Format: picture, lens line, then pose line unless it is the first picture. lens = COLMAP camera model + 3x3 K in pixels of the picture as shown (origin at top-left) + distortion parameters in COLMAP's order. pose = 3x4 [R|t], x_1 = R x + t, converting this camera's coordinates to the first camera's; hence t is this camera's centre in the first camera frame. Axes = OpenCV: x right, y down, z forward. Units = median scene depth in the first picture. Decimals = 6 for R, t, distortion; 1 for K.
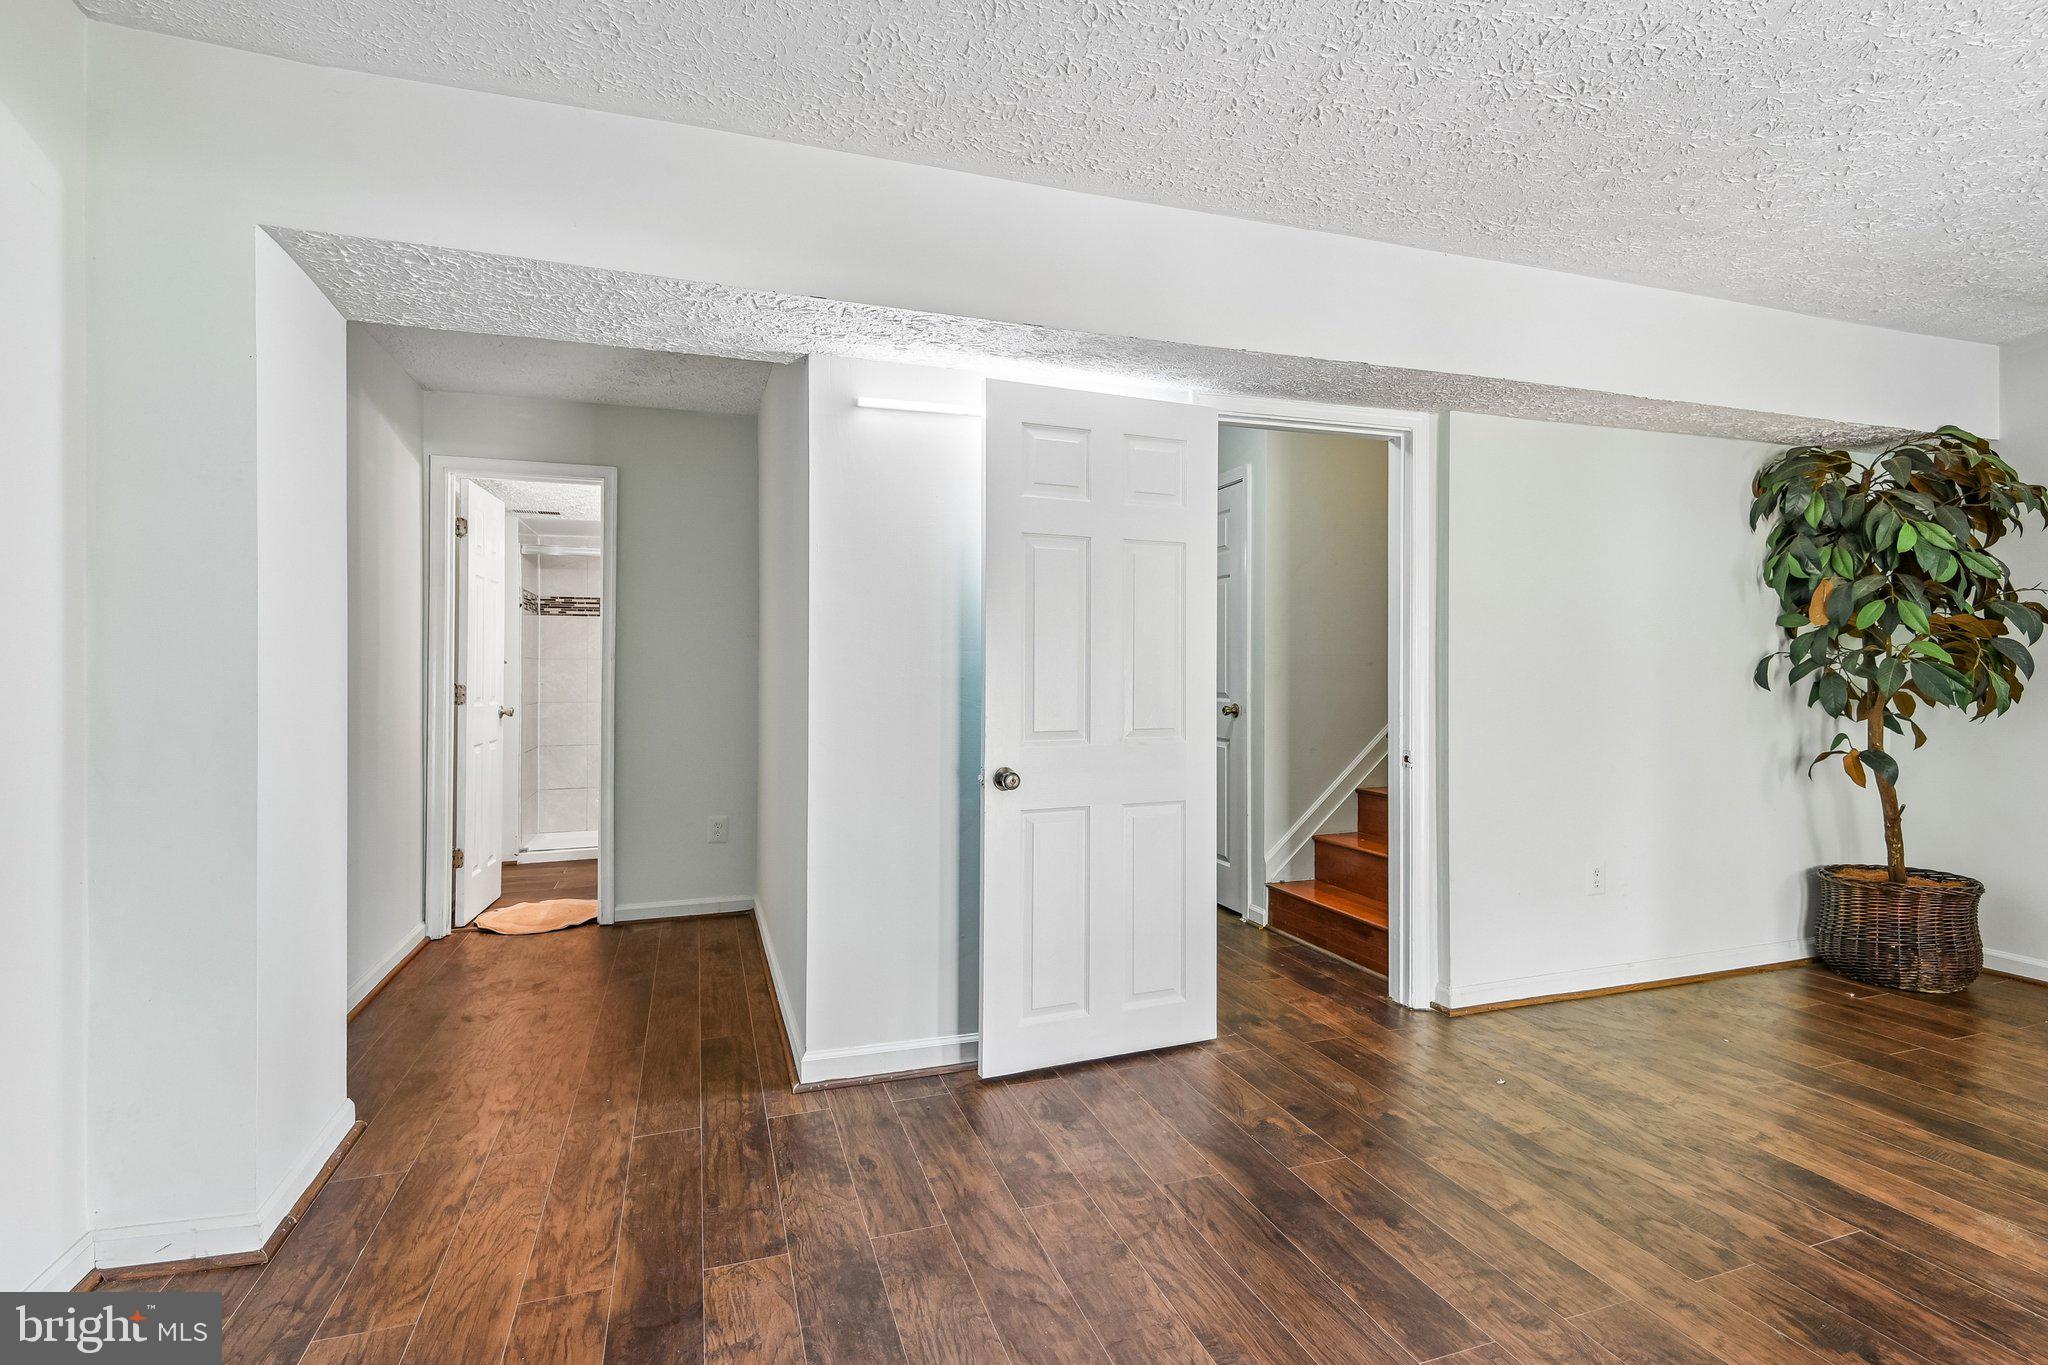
lens RADIAL K [[971.2, 0, 1023.5], [0, 971.2, 669.3], [0, 0, 1]] dist [0.039067, -0.014481]
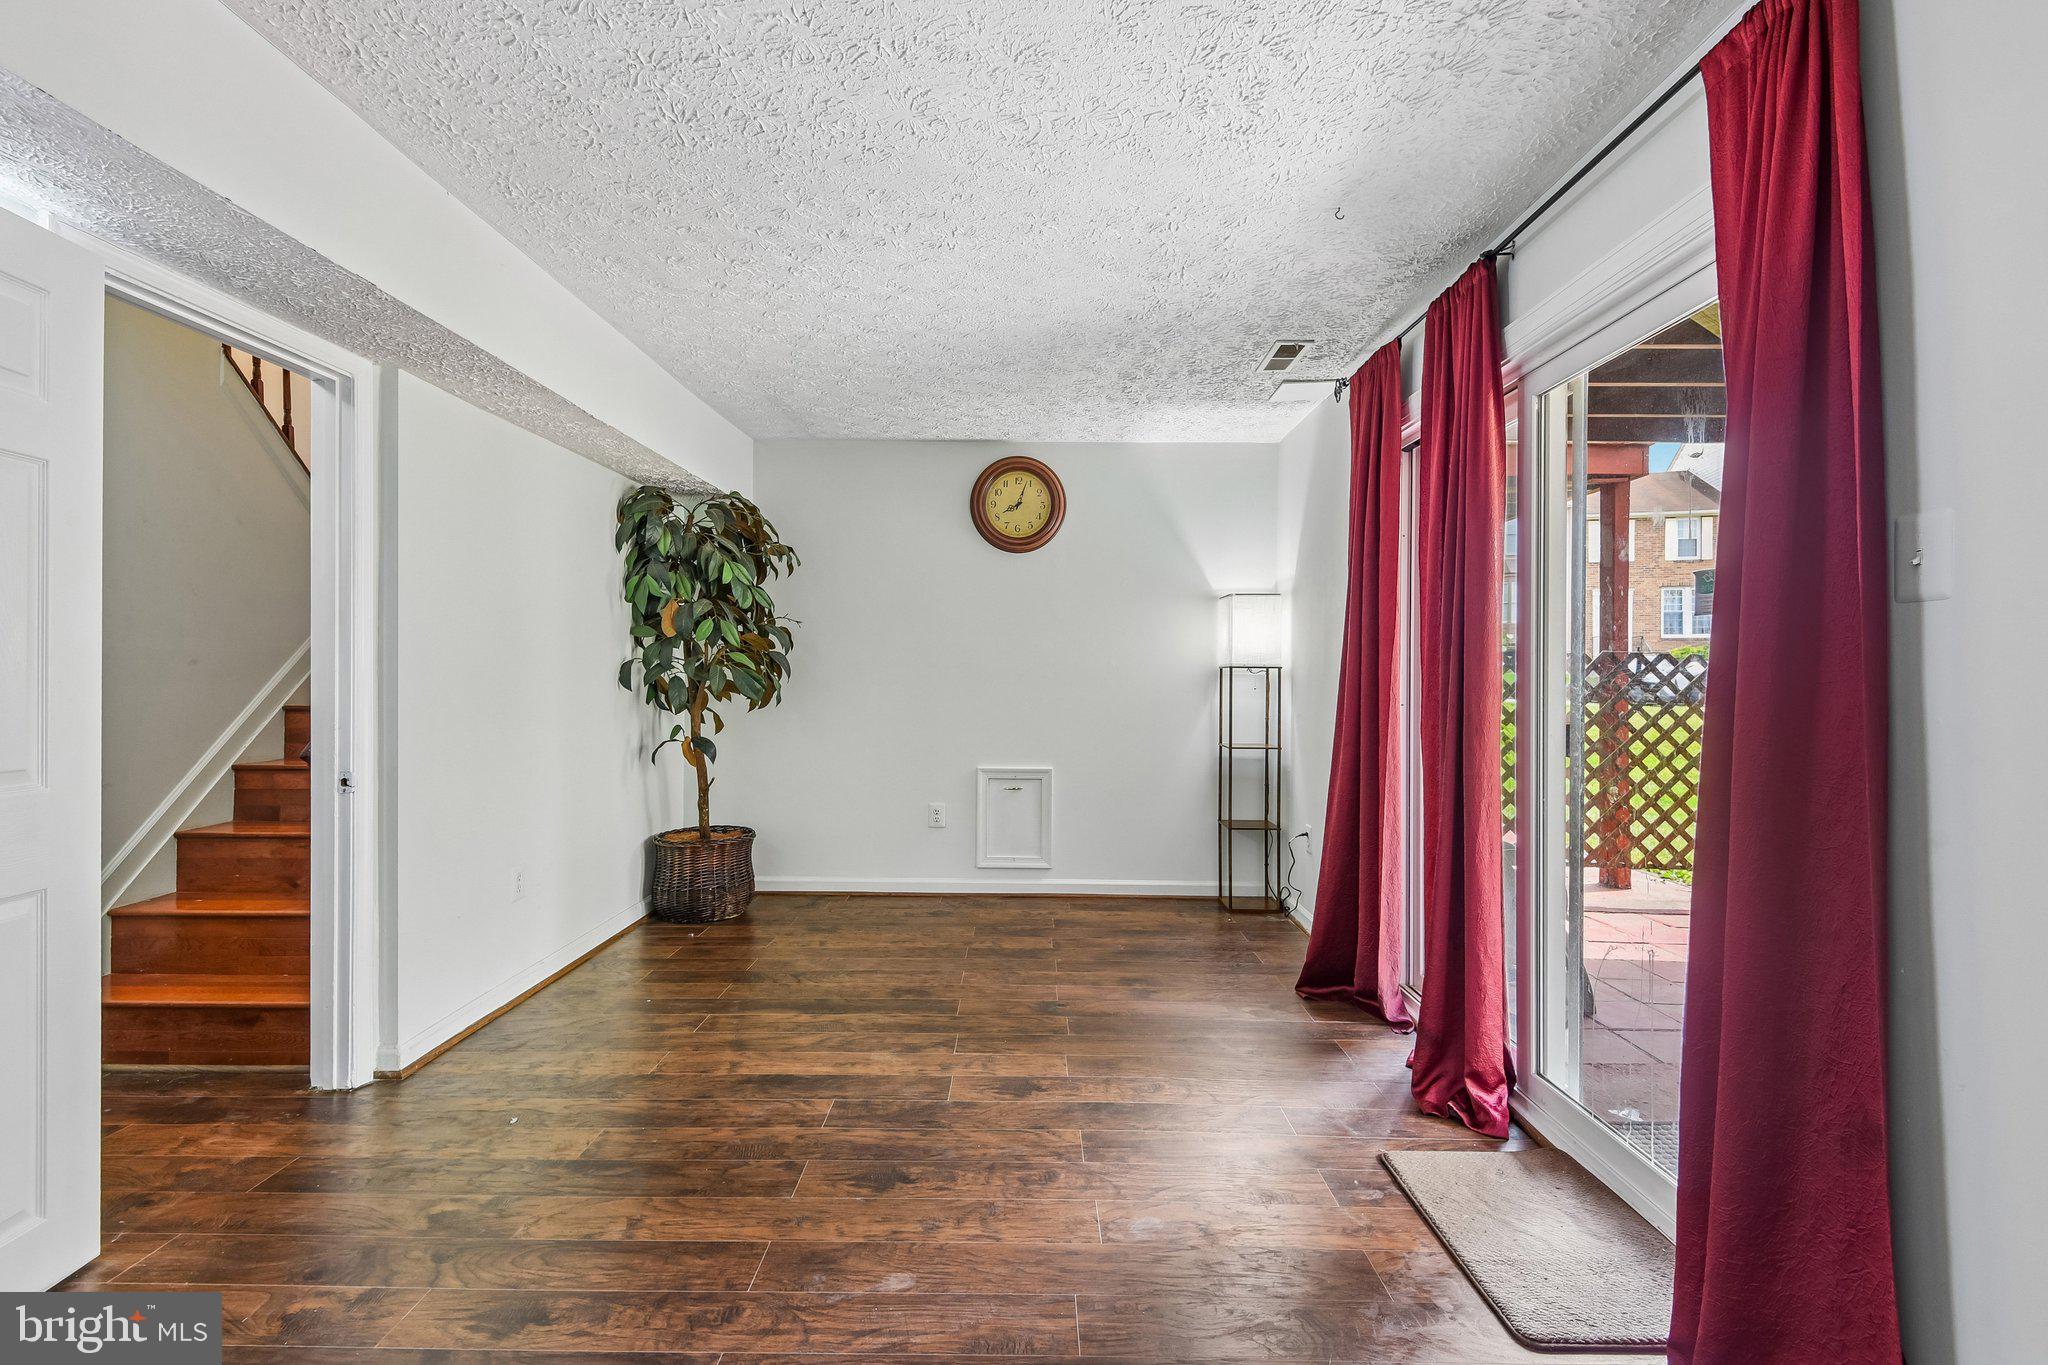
lens RADIAL K [[971.2, 0, 1023.5], [0, 971.2, 669.3], [0, 0, 1]] dist [0.039067, -0.014481]
pose [[0.346123, 0.007945, 0.938155, -0.180810], [-0.007783, 0.999954, -0.005597, -0.001471], [-0.938157, -0.005365, 0.346169, 0.193426]]
